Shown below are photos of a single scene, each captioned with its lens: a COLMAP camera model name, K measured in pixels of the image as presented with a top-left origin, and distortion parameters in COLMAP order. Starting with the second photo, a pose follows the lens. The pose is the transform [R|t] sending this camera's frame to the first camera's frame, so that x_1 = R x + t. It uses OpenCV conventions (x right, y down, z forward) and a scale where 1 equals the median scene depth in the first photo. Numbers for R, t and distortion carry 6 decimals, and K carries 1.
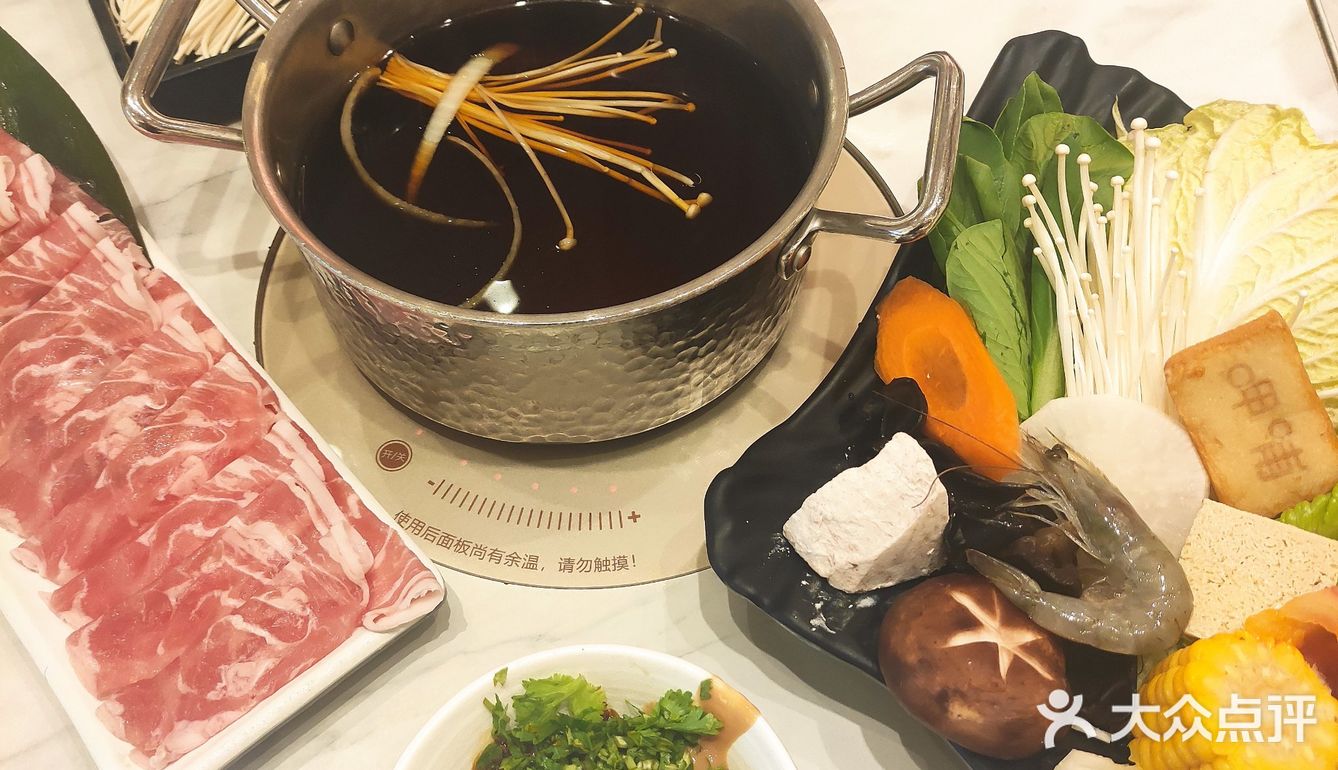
lens RADIAL K [[1373.0, 0, 669.0], [0, 1373.0, 385.0], [0, 0, 1]] dist [0.026815, 0.006131]
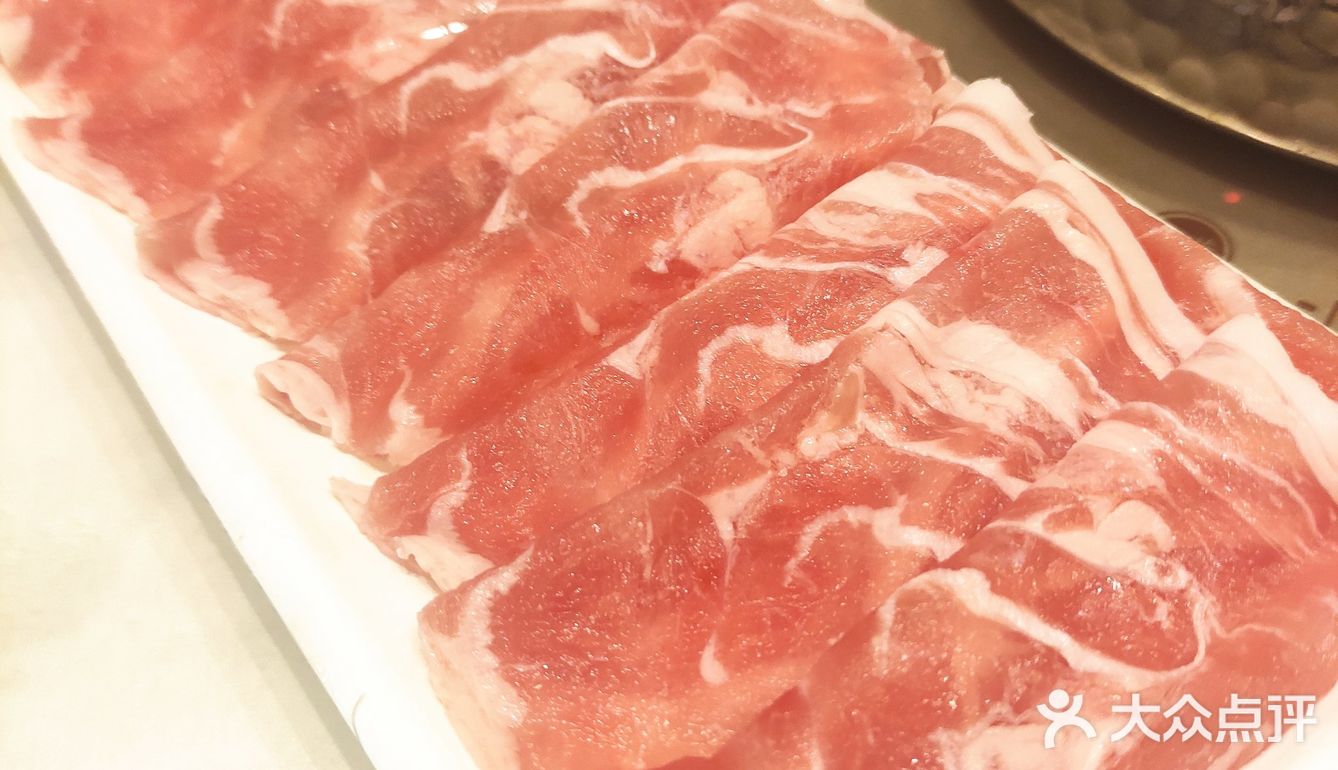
lens RADIAL K [[1373.0, 0, 669.0], [0, 1373.0, 385.0], [0, 0, 1]] dist [0.026815, 0.006131]
pose [[0.995624, 0.045996, -0.081346, -0.334801], [-0.055015, 0.992144, -0.112354, 0.154034], [0.075539, 0.116337, 0.990333, 0.644871]]
